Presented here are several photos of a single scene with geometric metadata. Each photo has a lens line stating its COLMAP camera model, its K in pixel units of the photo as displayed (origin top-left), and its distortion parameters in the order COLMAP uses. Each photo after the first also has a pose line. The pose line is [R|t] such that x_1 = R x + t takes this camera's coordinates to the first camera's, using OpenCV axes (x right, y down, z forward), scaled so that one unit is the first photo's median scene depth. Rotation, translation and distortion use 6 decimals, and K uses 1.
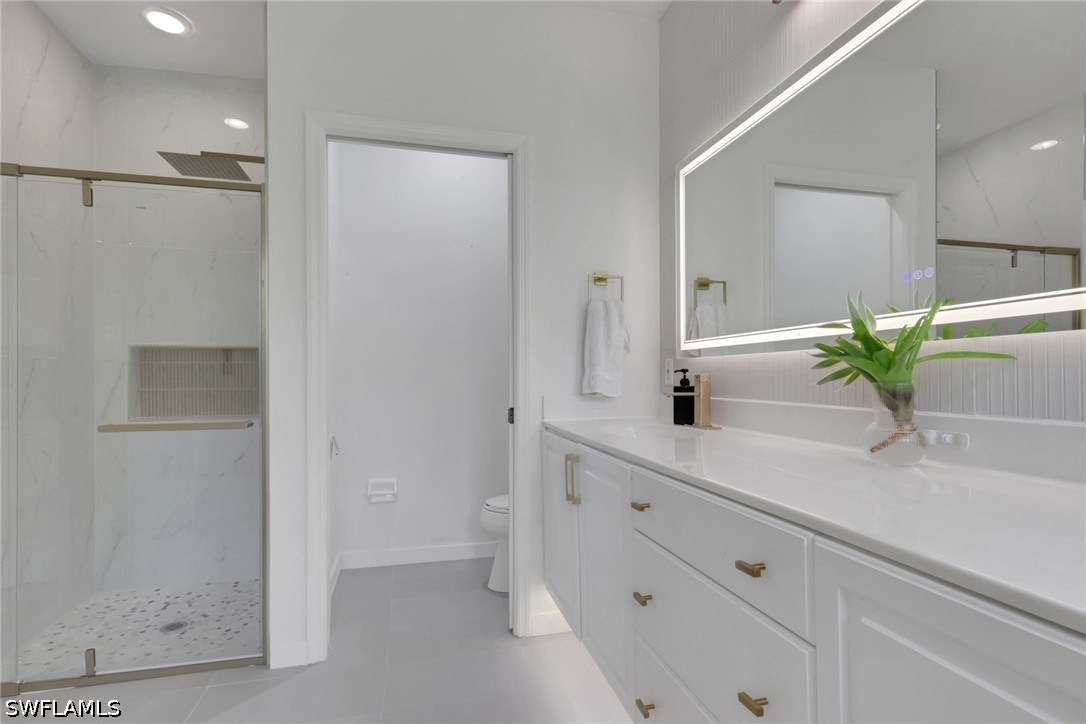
lens RADIAL K [[538.2, 0, 540.9], [0, 538.2, 369.0], [0, 0, 1]] dist [-0.002455, 0.000542]
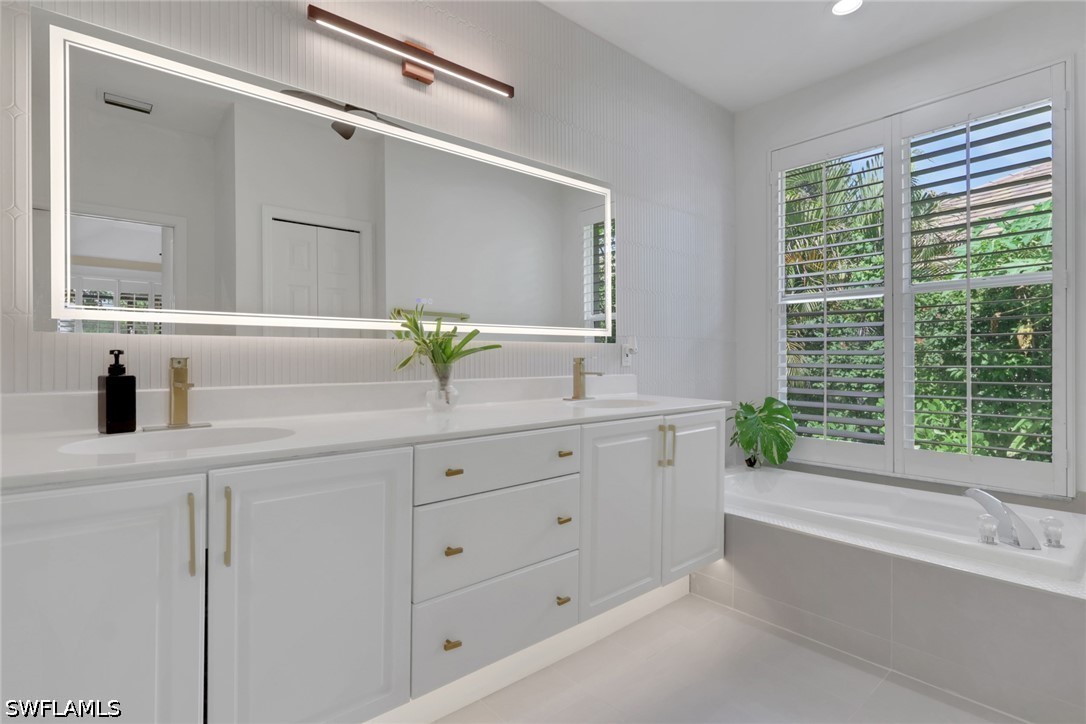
lens RADIAL K [[538.2, 0, 540.9], [0, 538.2, 369.0], [0, 0, 1]] dist [-0.002455, 0.000542]
pose [[-0.456865, -0.002579, 0.889532, -0.572698], [0.000924, 0.999994, 0.003374, 0.021820], [-0.889536, 0.002363, -0.456860, 0.842023]]
